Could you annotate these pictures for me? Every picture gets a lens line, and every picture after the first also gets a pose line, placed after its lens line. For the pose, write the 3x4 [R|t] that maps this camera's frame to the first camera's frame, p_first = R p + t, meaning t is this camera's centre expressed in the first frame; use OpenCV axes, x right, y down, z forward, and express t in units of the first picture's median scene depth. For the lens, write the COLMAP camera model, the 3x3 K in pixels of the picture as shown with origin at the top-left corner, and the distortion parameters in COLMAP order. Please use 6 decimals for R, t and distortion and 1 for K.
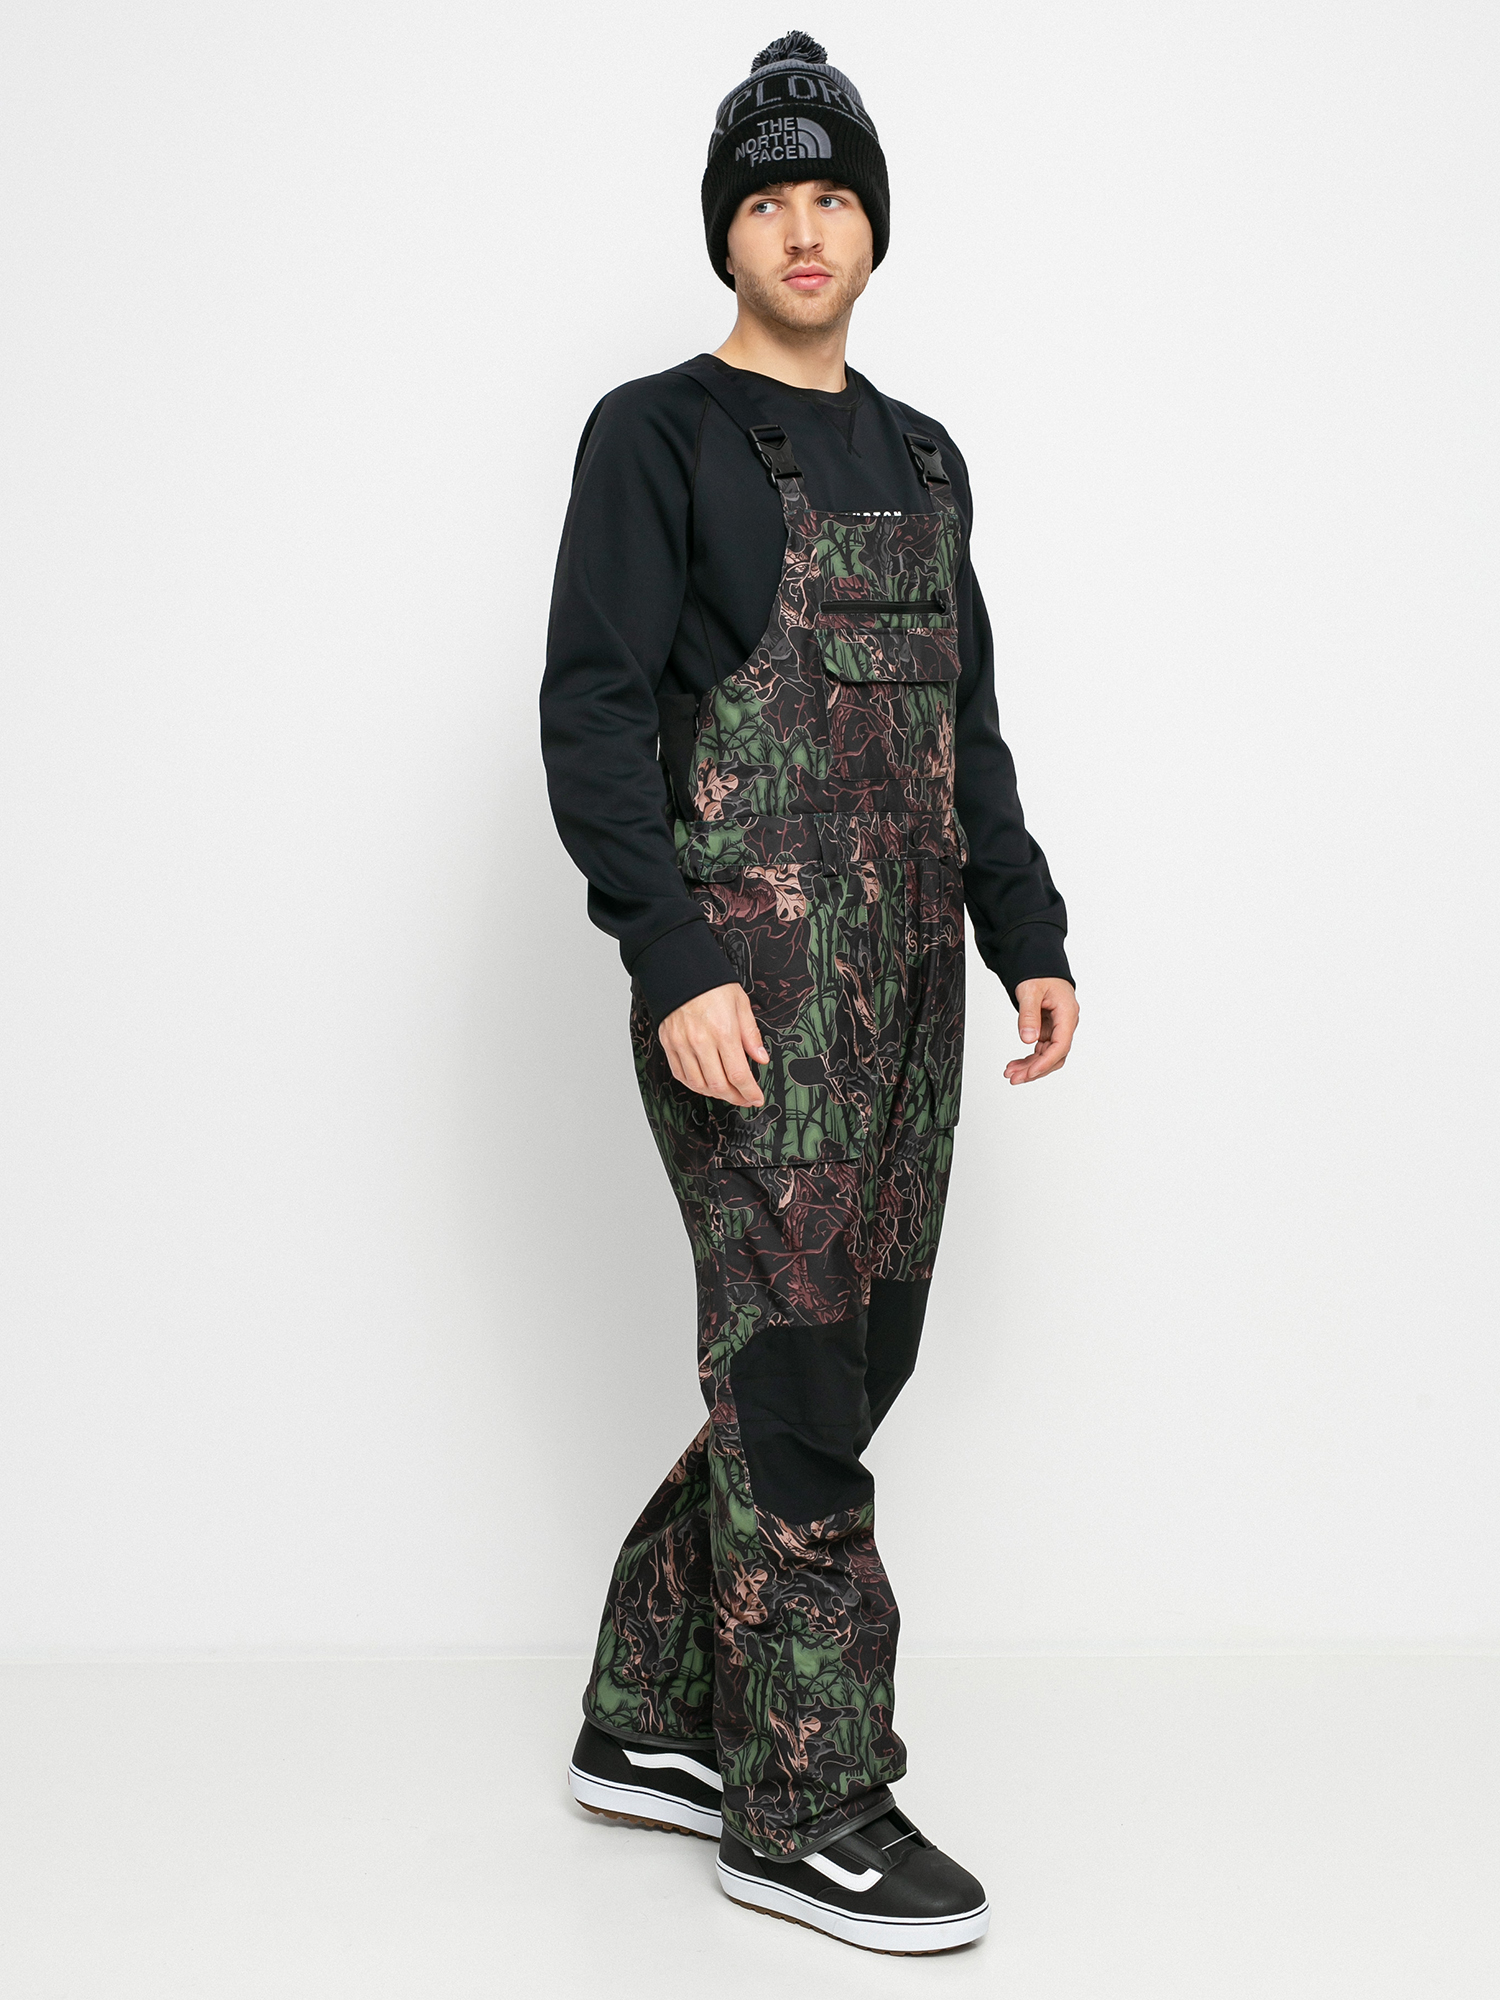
lens RADIAL K [[2930.0, 0, 750.0], [0, 2930.0, 1000.0], [0, 0, 1]] dist [-0.104205, -0.016279]
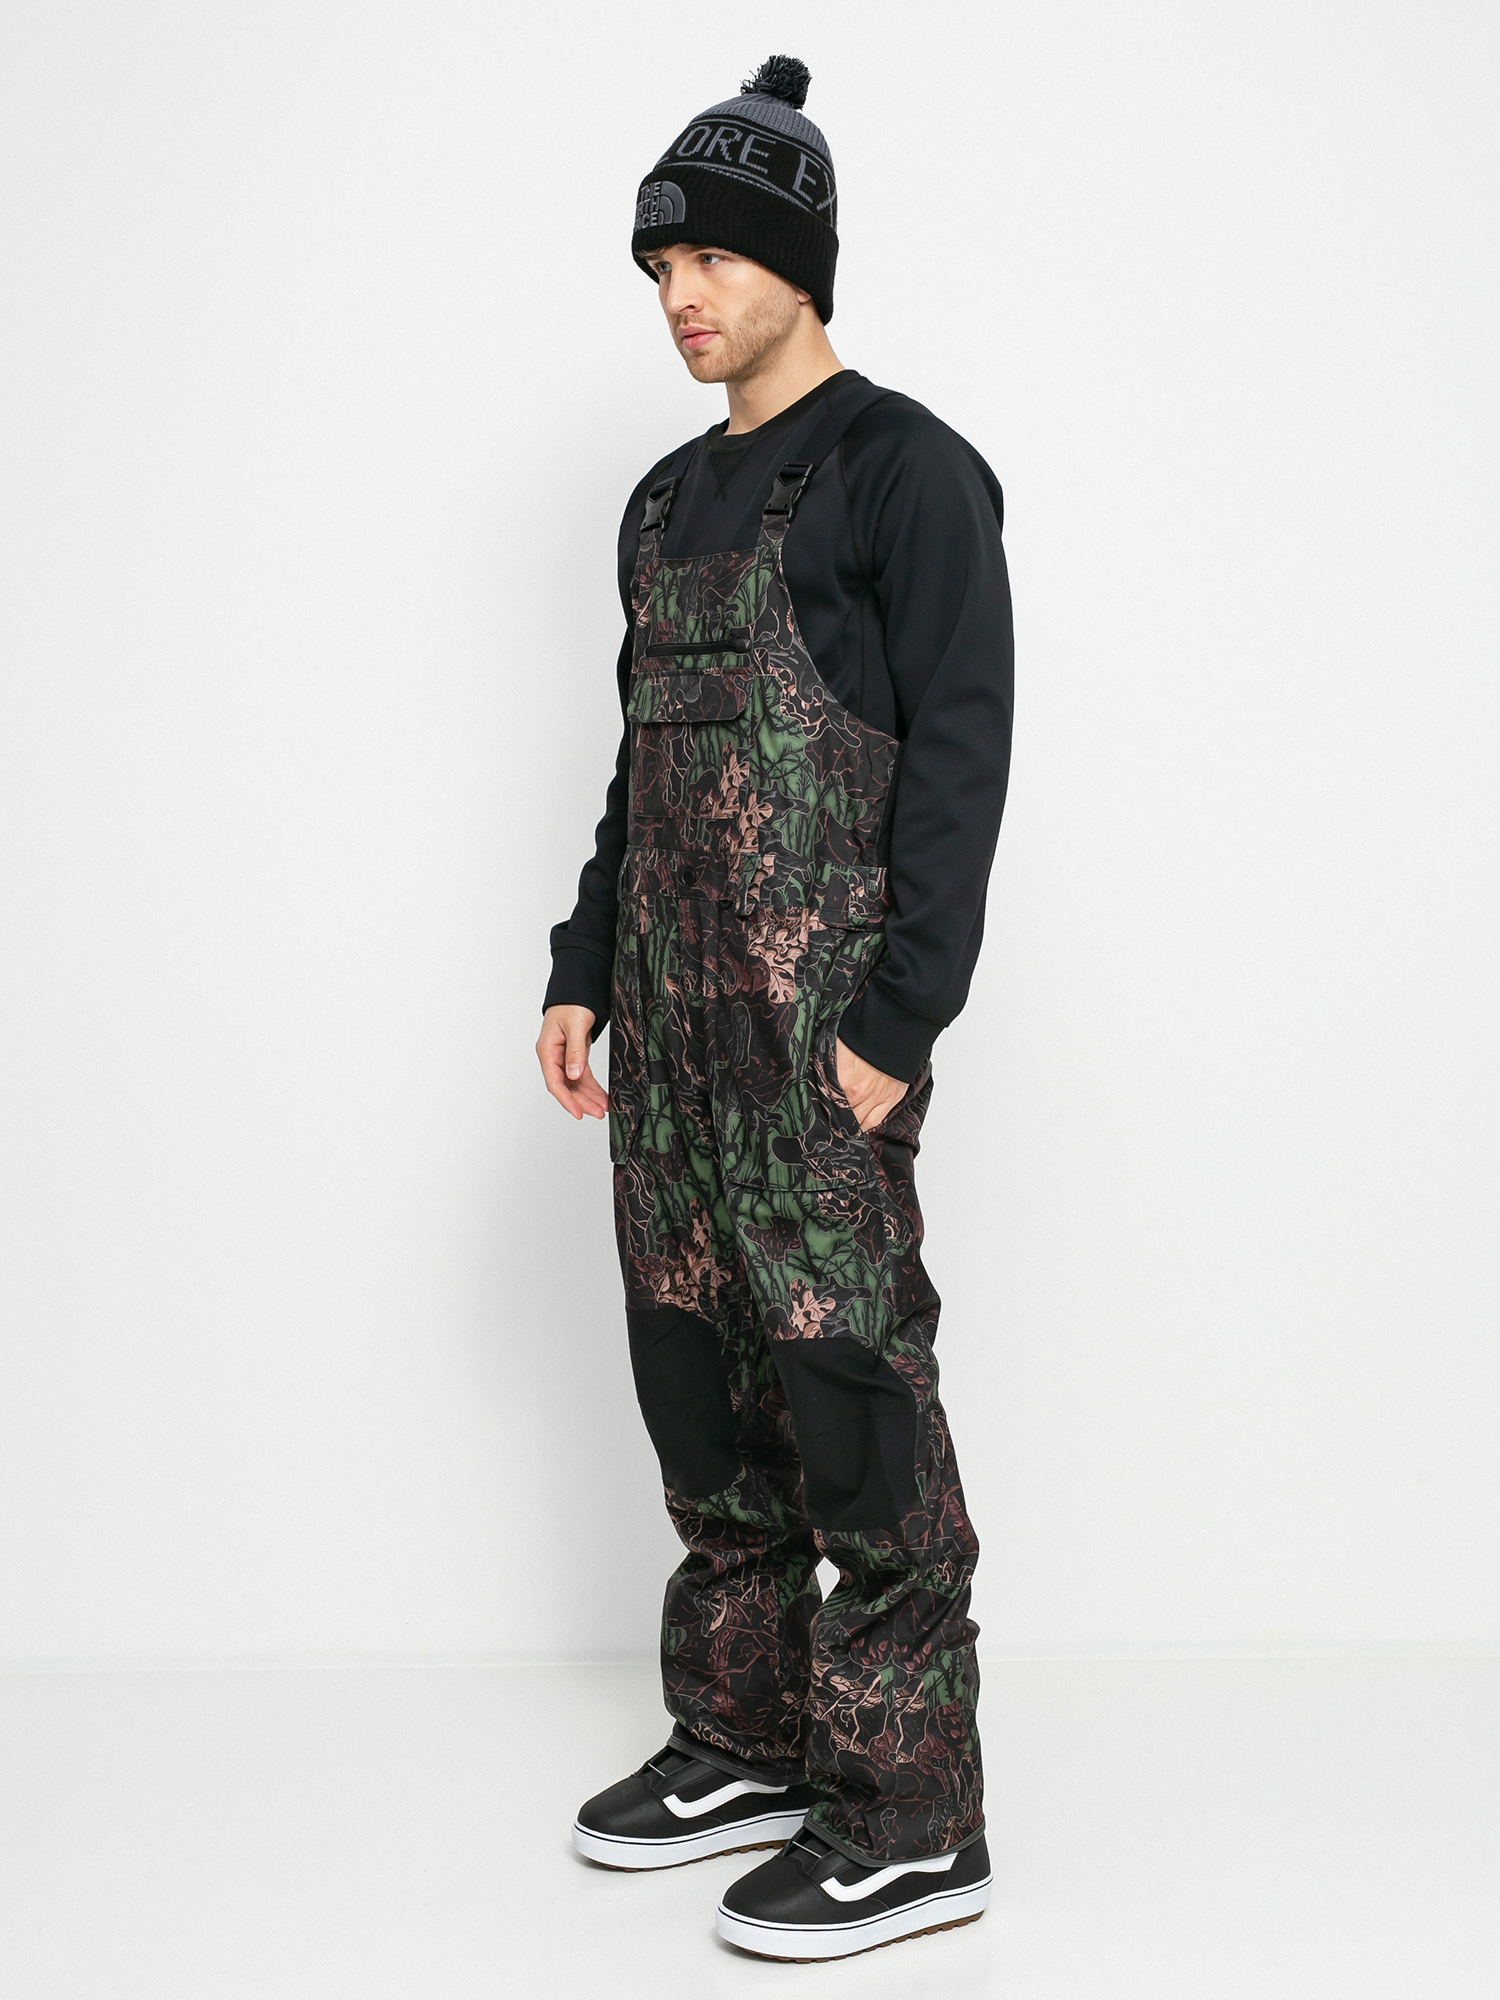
lens RADIAL K [[2930.0, 0, 750.0], [0, 2930.0, 1000.0], [0, 0, 1]] dist [-0.104205, -0.016279]
pose [[-0.114221, 0.130395, -0.984861, 1.058783], [-0.067610, 0.988030, 0.138656, -0.155483], [0.991152, 0.082424, -0.104037, 1.132711]]
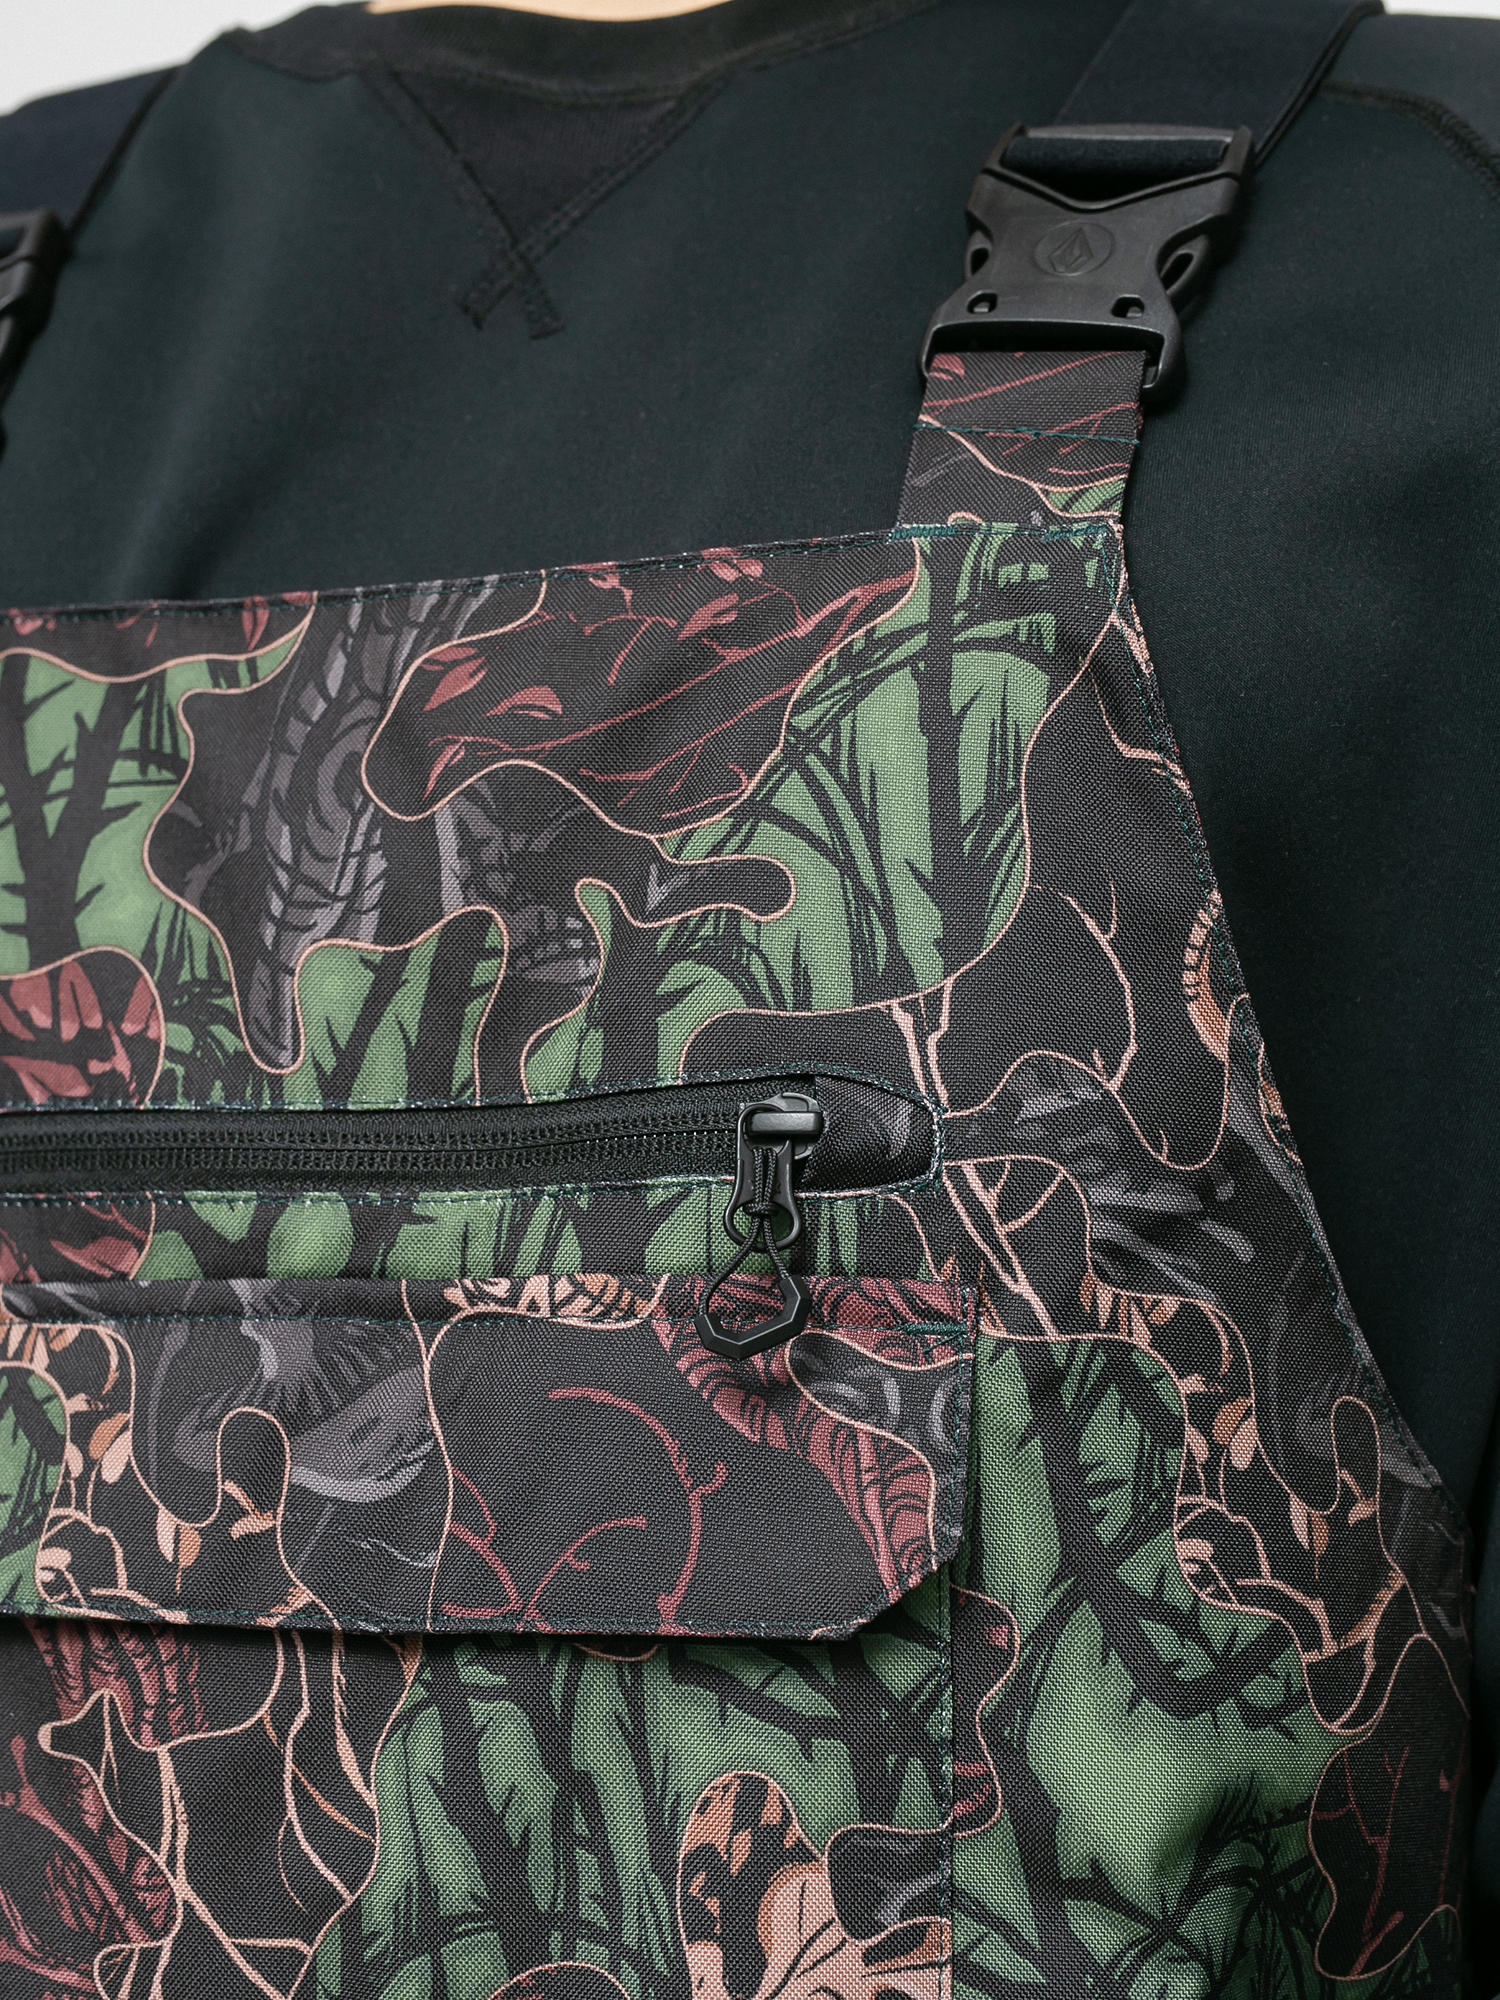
lens RADIAL K [[2930.0, 0, 750.0], [0, 2930.0, 1000.0], [0, 0, 1]] dist [-0.104205, -0.016279]
pose [[0.509458, -0.035180, -0.859776, 0.195658], [-0.080966, 0.992771, -0.088599, -0.129703], [0.856678, 0.114750, 0.502926, 0.936793]]
